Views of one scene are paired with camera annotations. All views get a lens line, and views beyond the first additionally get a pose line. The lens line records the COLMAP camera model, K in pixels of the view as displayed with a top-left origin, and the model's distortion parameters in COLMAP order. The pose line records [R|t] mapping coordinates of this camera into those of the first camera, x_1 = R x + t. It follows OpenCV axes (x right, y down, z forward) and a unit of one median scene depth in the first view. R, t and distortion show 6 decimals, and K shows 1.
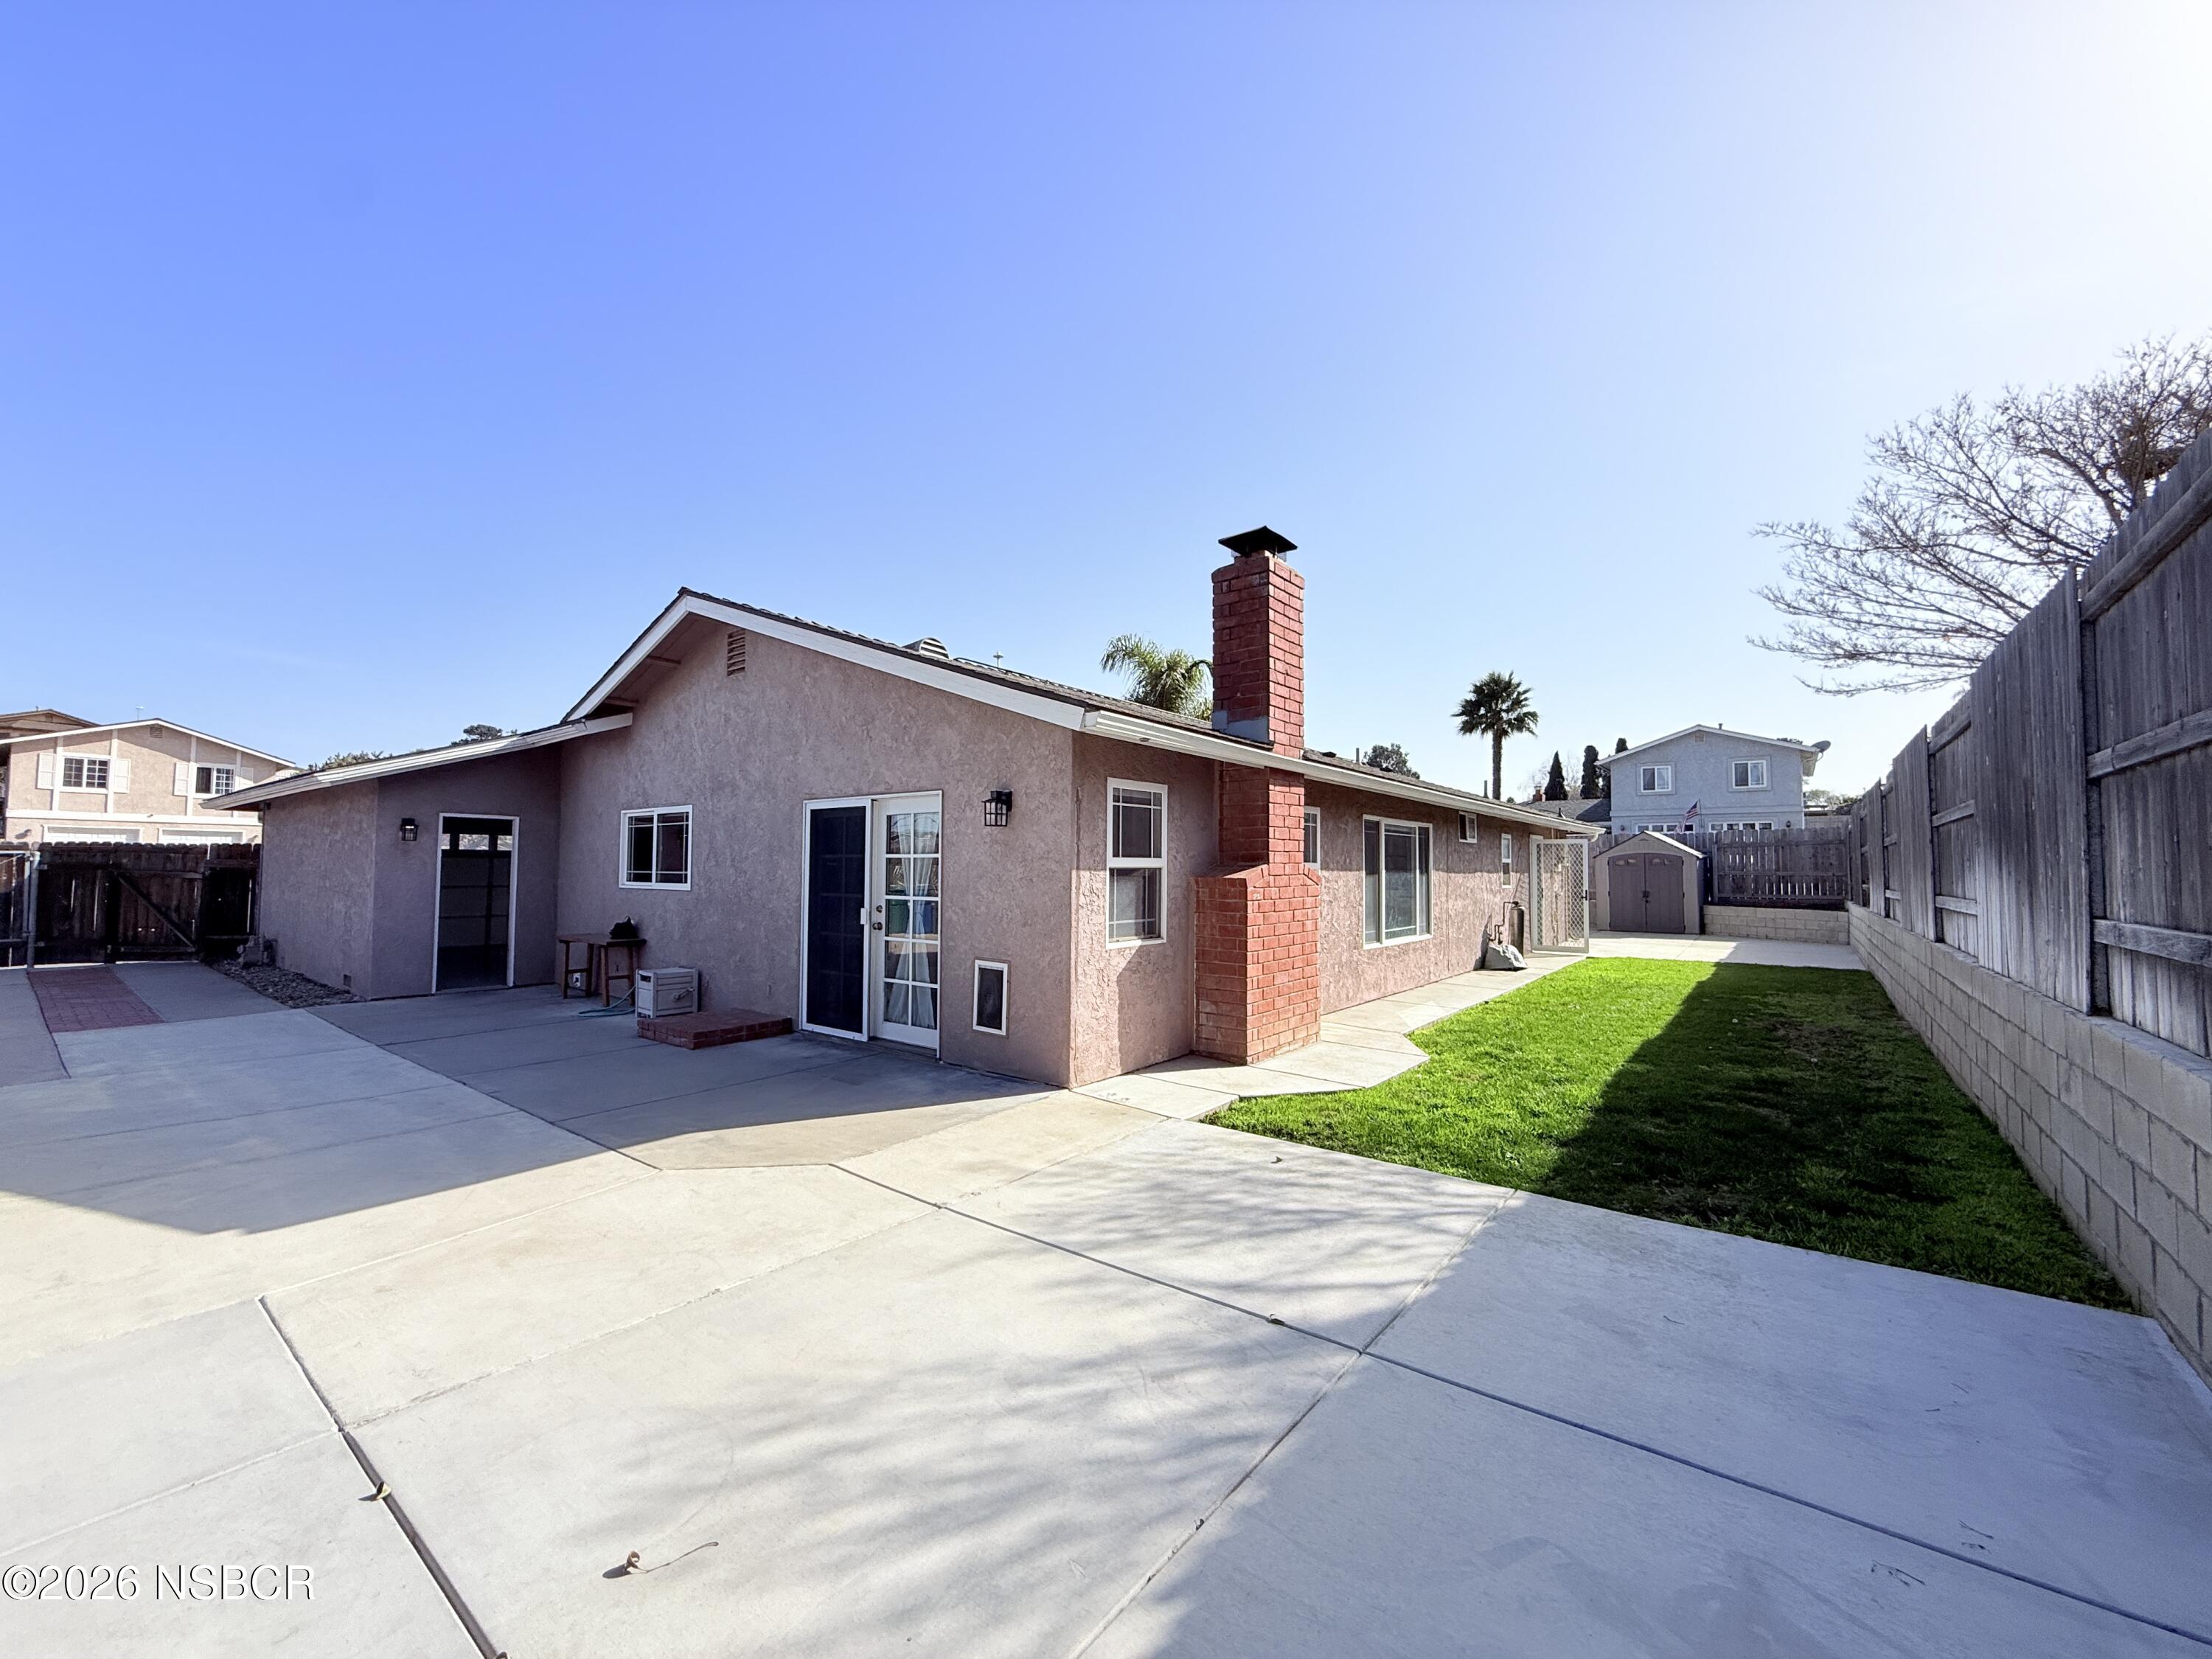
lens RADIAL K [[883.2, 0, 1108.8], [0, 883.2, 829.1], [0, 0, 1]] dist [-0.002407, 0.001430]
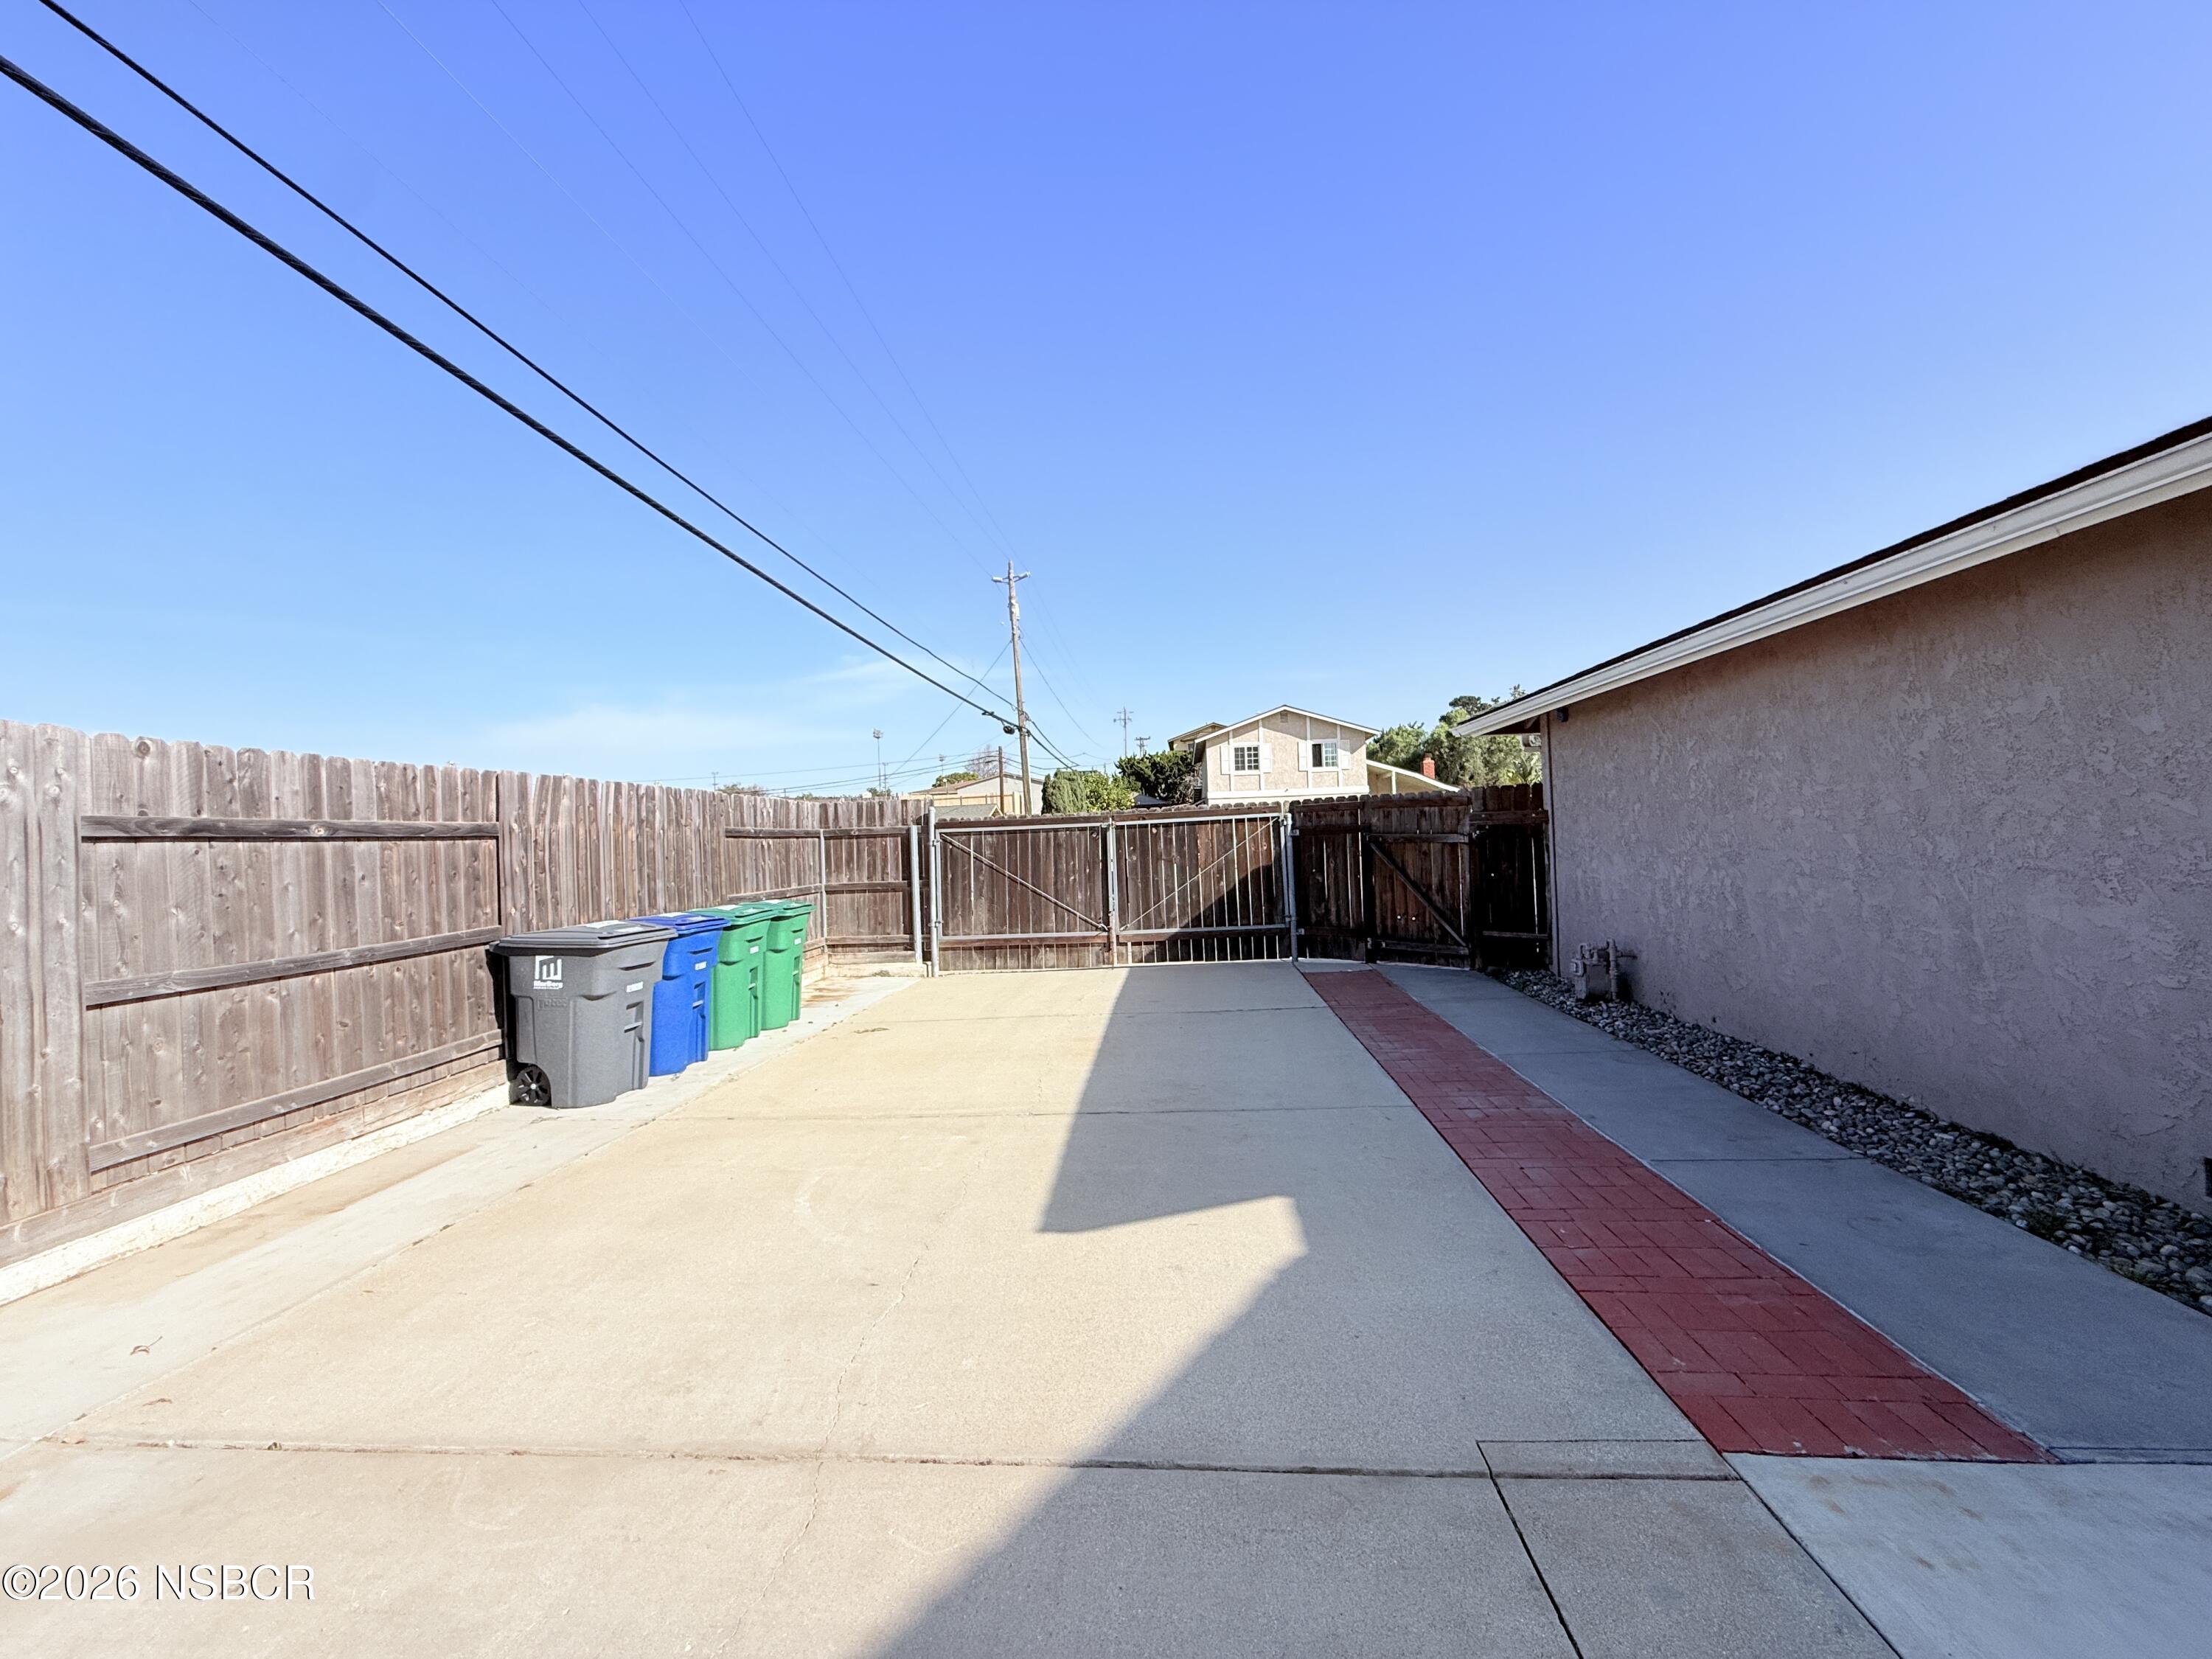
lens RADIAL K [[883.2, 0, 1105.0], [0, 883.2, 831.7], [0, 0, 1]] dist [-0.002407, 0.001430]
pose [[0.545543, -0.036297, -0.837297, -0.632948], [0.080567, 0.996706, 0.009286, 0.021125], [0.834201, -0.072525, 0.546670, 0.426529]]
